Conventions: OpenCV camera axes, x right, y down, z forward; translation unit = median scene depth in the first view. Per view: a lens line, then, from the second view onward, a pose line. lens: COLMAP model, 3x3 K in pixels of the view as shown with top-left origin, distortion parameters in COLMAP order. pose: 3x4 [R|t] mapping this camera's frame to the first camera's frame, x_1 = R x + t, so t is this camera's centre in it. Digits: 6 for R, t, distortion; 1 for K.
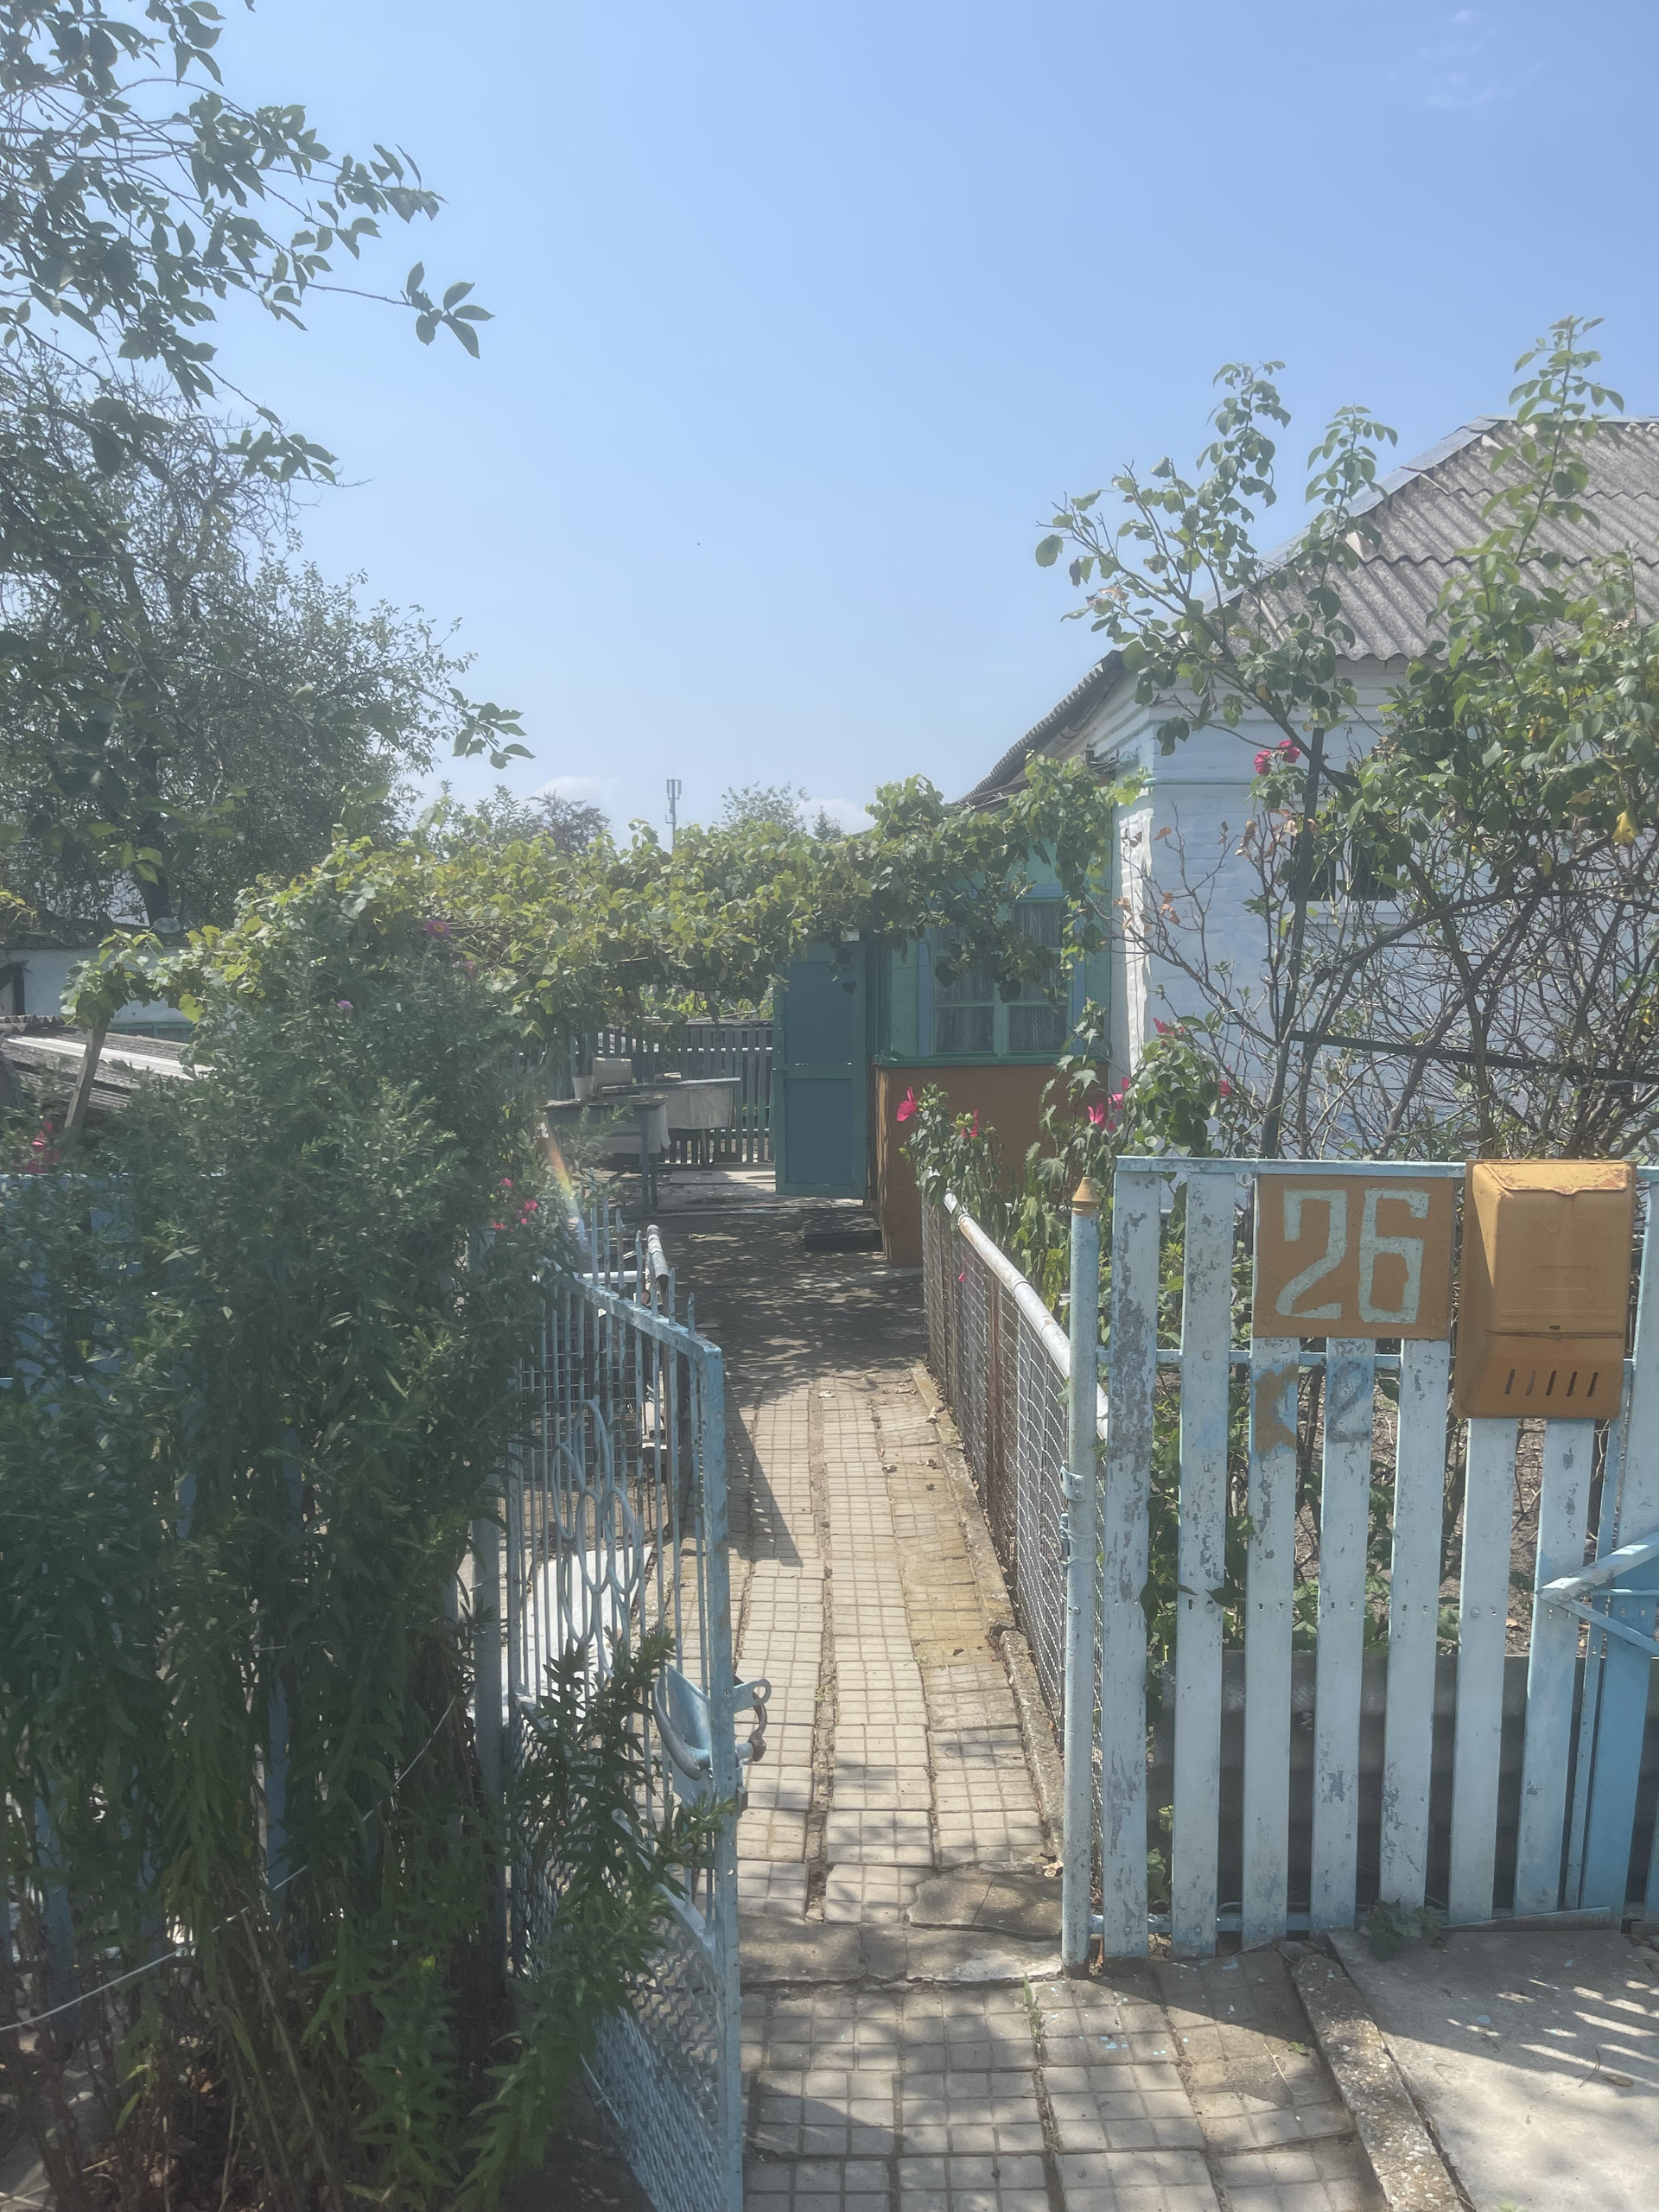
lens RADIAL K [[1666.2, 0, 828.3], [0, 1666.2, 1110.0], [0, 0, 1]] dist [0.011940, 0.001408]
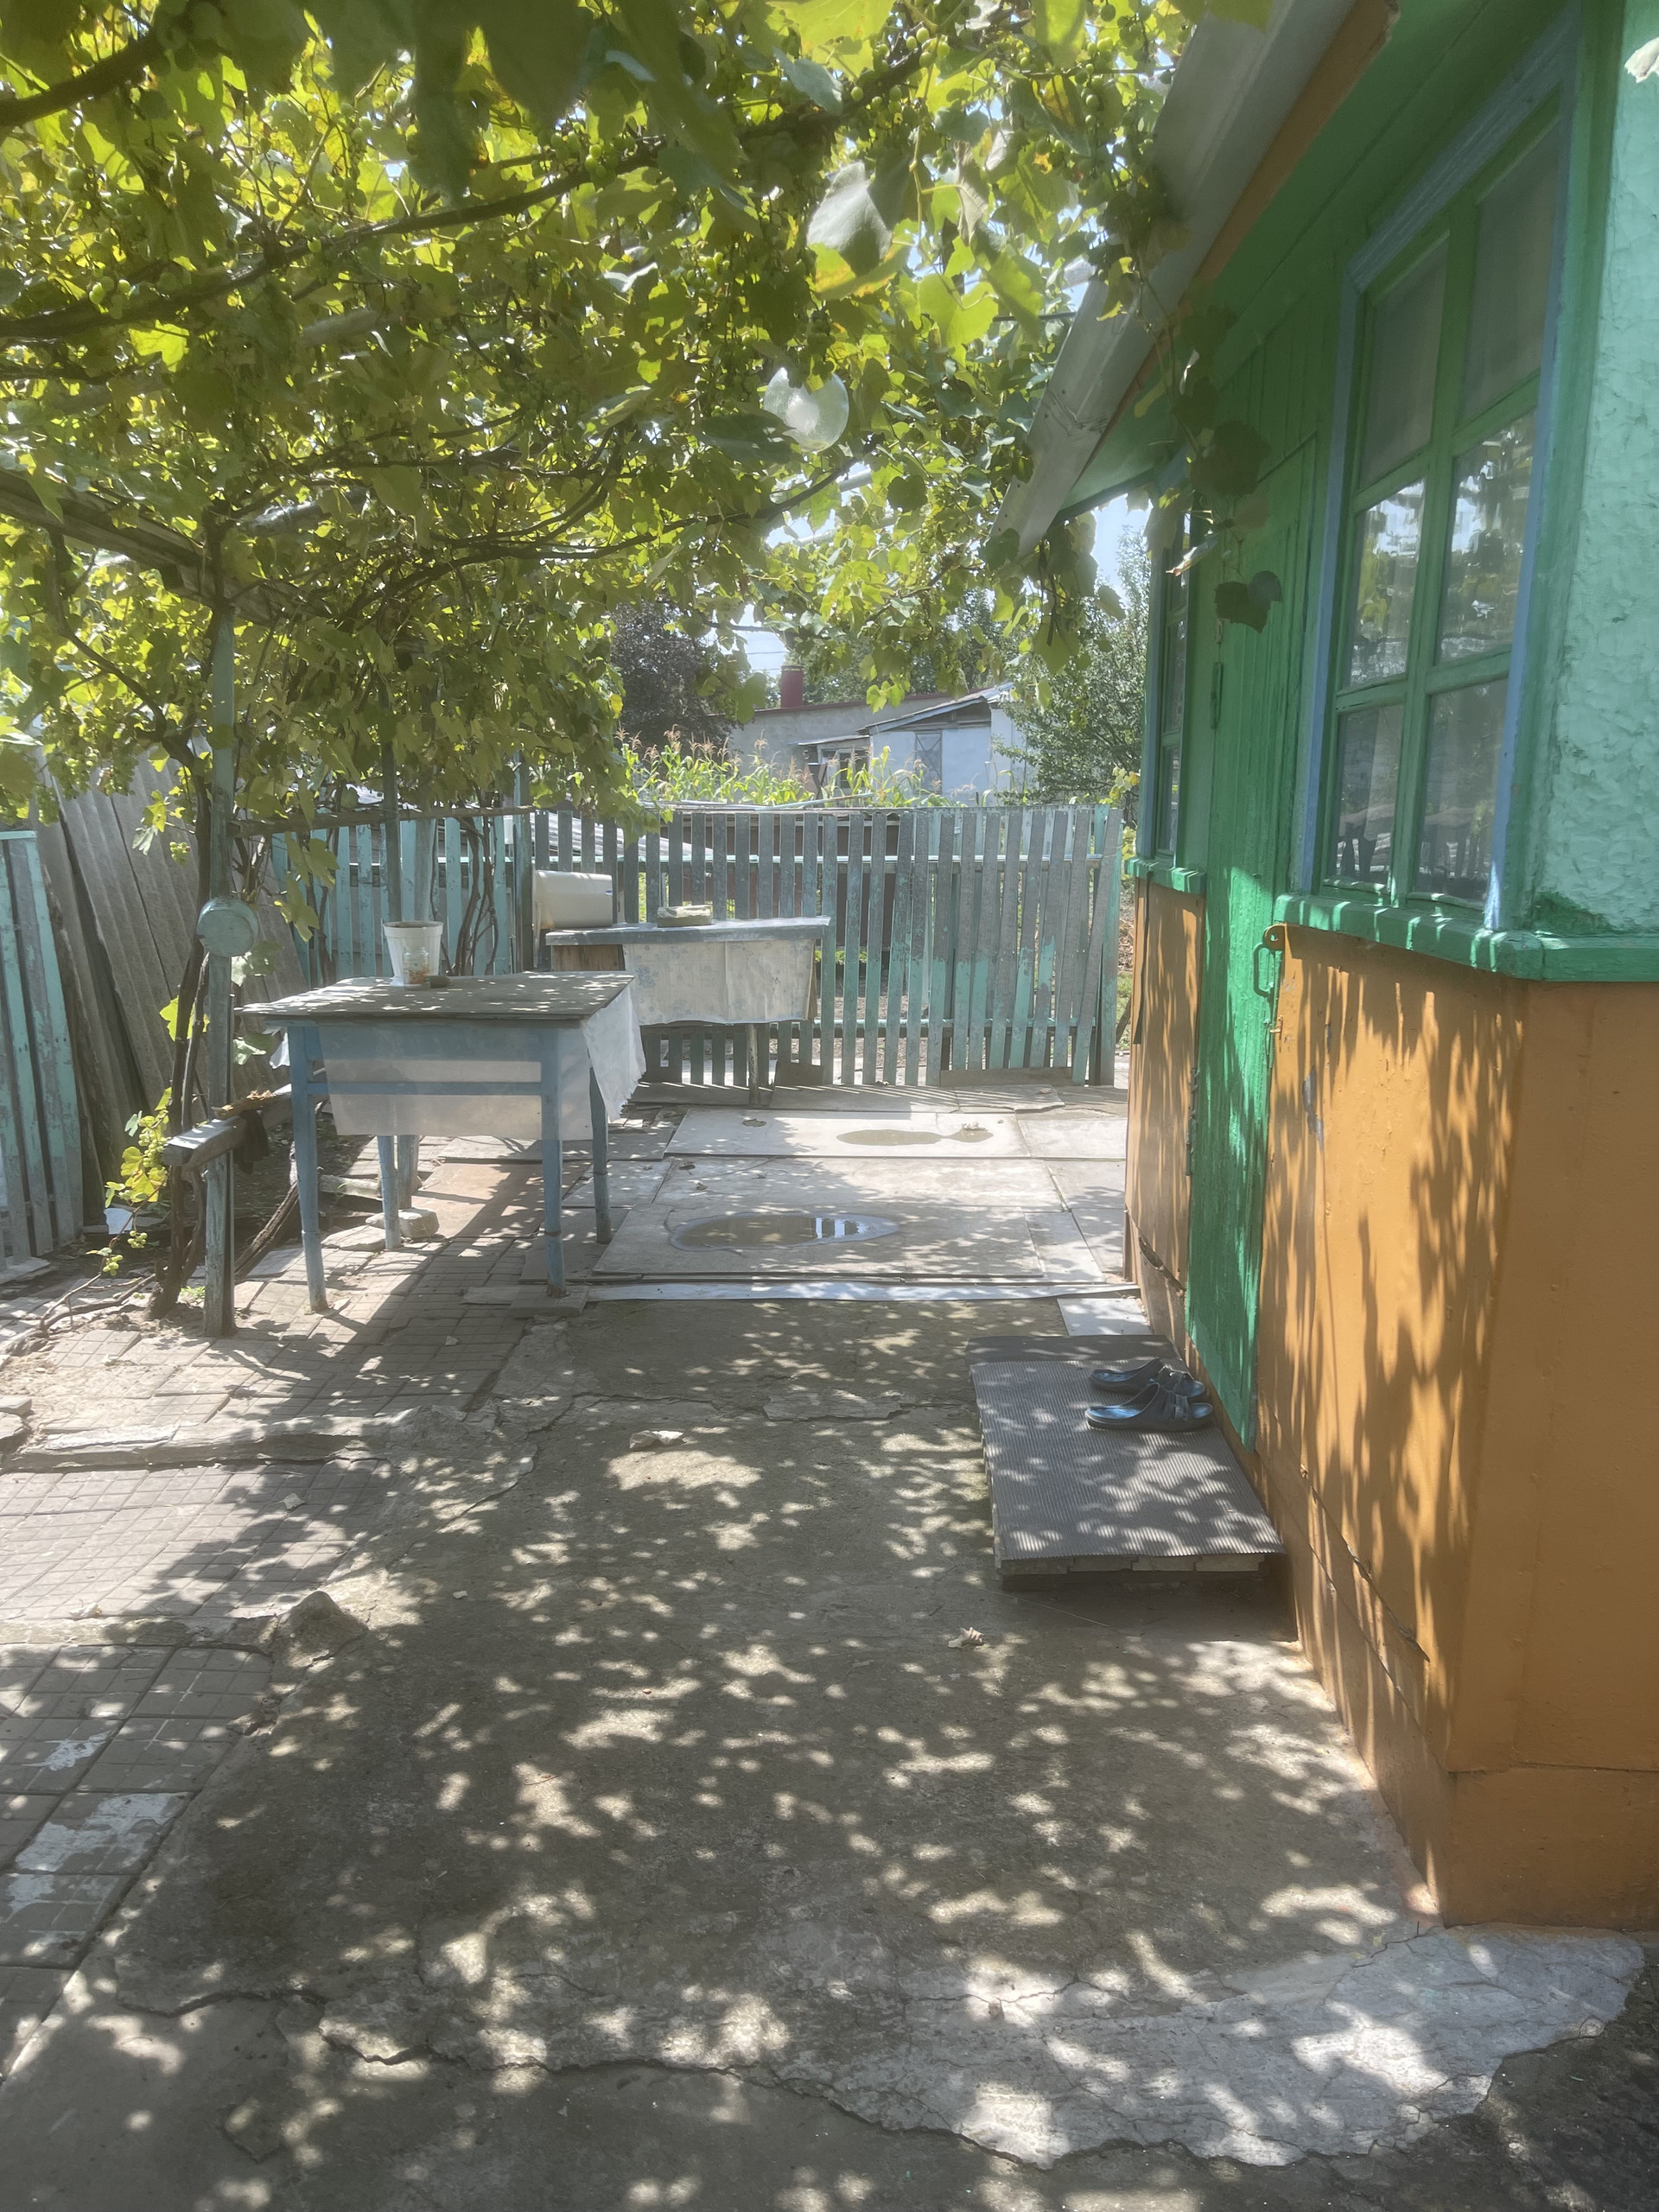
lens RADIAL K [[1666.2, 0, 831.6], [0, 1666.2, 1104.3], [0, 0, 1]] dist [0.011940, 0.001408]
pose [[0.998247, 0.027334, -0.052489, -0.025625], [-0.021425, 0.993700, 0.110008, -0.017845], [0.055165, -0.108691, 0.992544, 0.503058]]
